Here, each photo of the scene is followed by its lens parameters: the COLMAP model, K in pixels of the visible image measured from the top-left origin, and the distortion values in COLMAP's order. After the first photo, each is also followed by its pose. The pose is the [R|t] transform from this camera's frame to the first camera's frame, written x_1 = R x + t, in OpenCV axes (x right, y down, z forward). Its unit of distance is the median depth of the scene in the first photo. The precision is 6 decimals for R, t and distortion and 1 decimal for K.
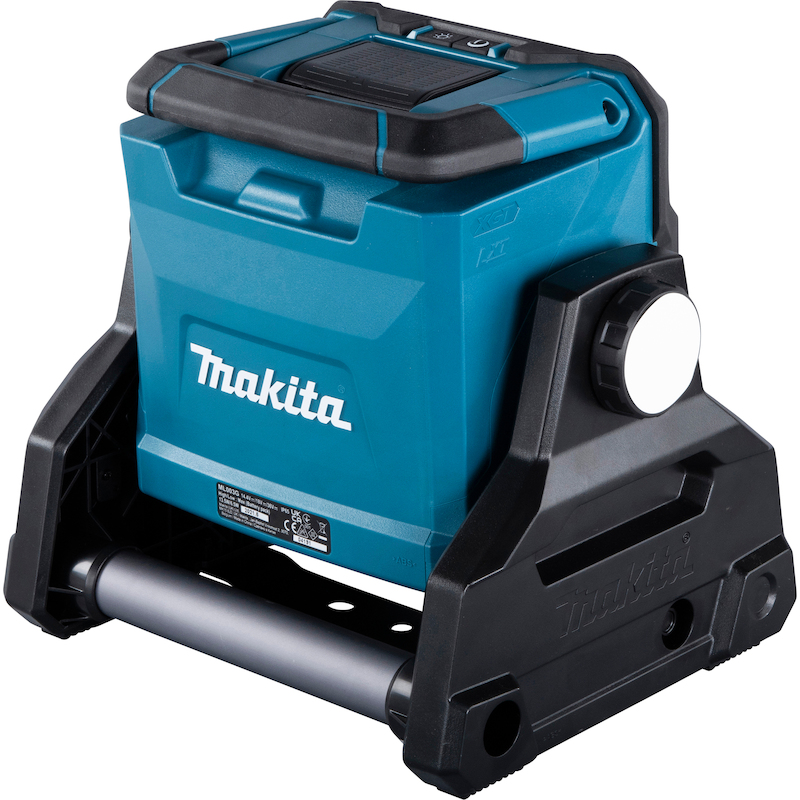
lens RADIAL K [[3570.0, 0, 400.0], [0, 3570.0, 400.0], [0, 0, 1]] dist [-0.078100, -10.856549]
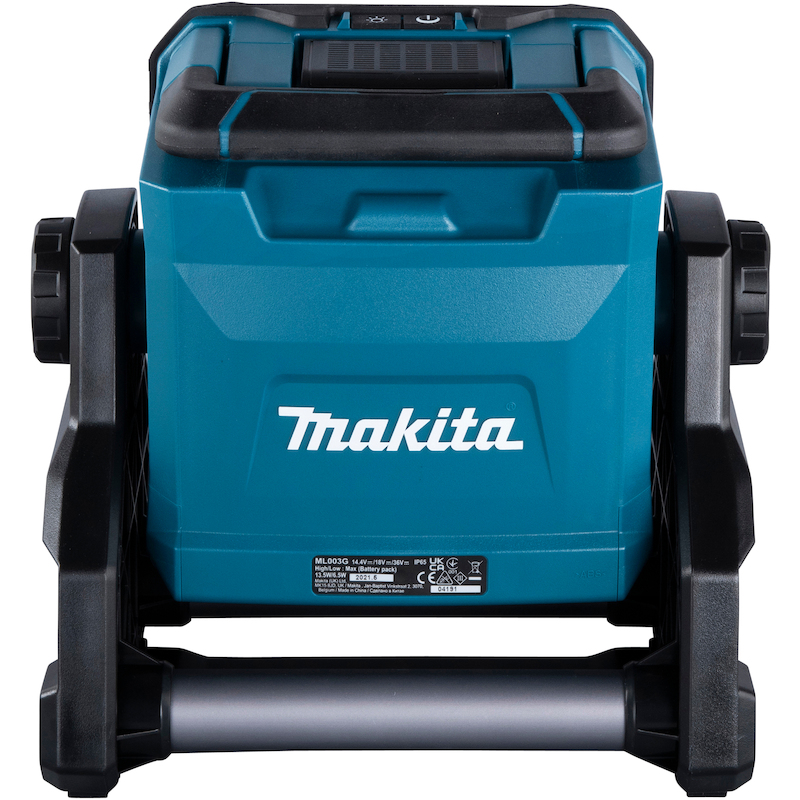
lens RADIAL K [[3570.0, 0, 400.0], [0, 3570.0, 400.0], [0, 0, 1]] dist [-0.078100, -10.856549]
pose [[0.728545, -0.225026, 0.646982, -0.609473], [0.227357, 0.970396, 0.081493, -0.083100], [-0.646167, 0.087724, 0.758138, 0.321914]]
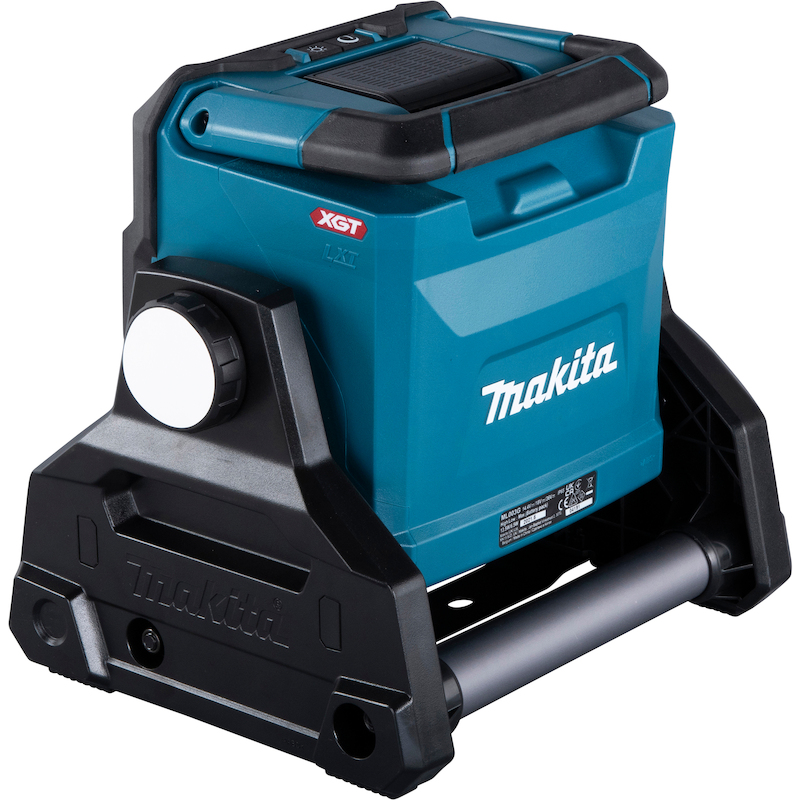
lens RADIAL K [[3570.0, 0, 400.0], [0, 3570.0, 400.0], [0, 0, 1]] dist [-0.078100, -10.856549]
pose [[-0.013259, -0.351912, 0.935939, -0.971896], [0.353685, 0.873860, 0.333581, -0.346188], [-0.935271, 0.335451, 0.112879, 0.924435]]
